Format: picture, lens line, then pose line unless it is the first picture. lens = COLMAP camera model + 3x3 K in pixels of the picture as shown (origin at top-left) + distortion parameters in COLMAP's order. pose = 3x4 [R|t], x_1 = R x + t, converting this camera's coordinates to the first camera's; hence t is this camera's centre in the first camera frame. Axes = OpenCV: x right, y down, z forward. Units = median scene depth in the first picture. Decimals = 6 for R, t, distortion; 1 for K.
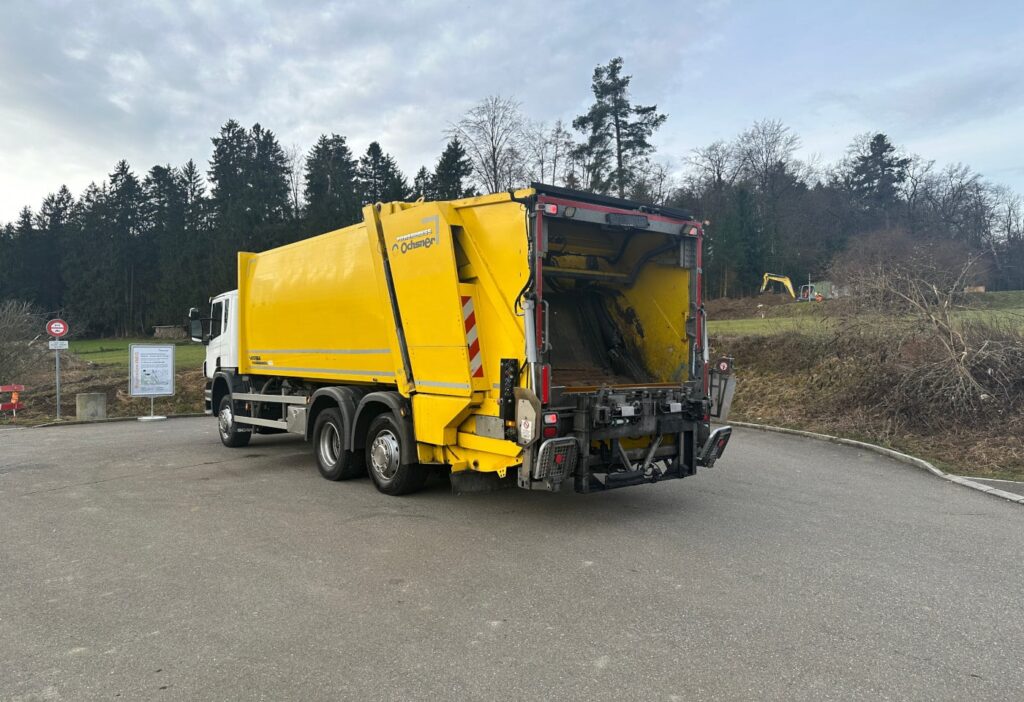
lens RADIAL K [[737.3, 0, 512.0], [0, 737.3, 351.0], [0, 0, 1]] dist [0.002061, -0.004464]
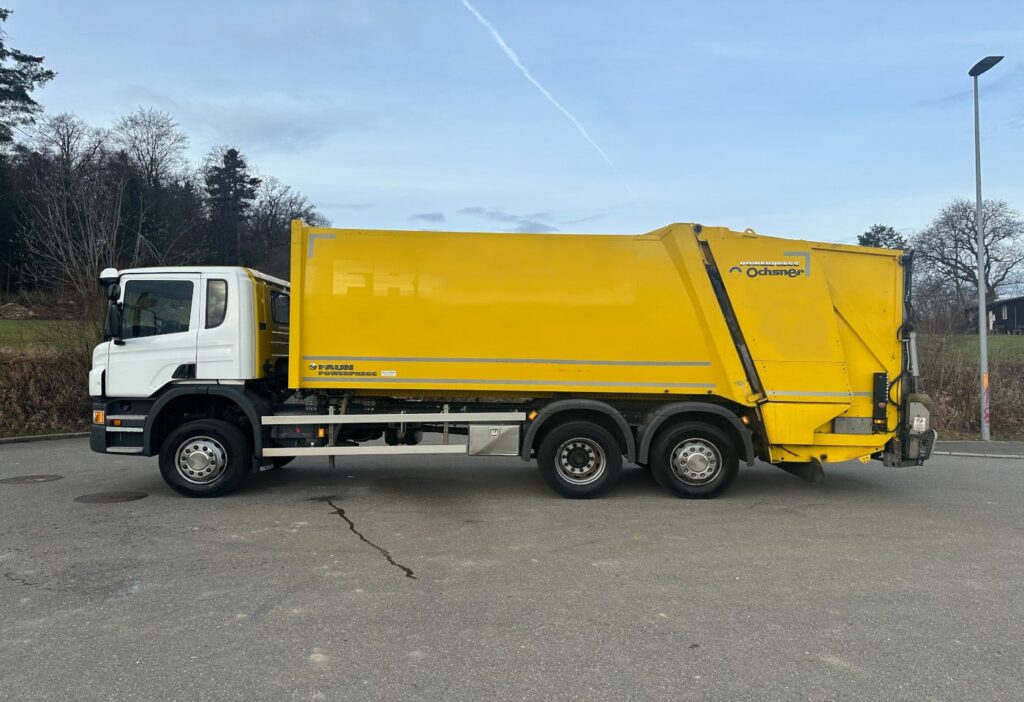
lens RADIAL K [[737.3, 0, 512.0], [0, 737.3, 351.0], [0, 0, 1]] dist [0.002061, -0.004464]
pose [[0.596928, 0.023449, 0.801952, -0.150349], [-0.020258, 0.999695, -0.014153, 0.000276], [-0.802039, -0.007797, 0.597221, 0.074874]]
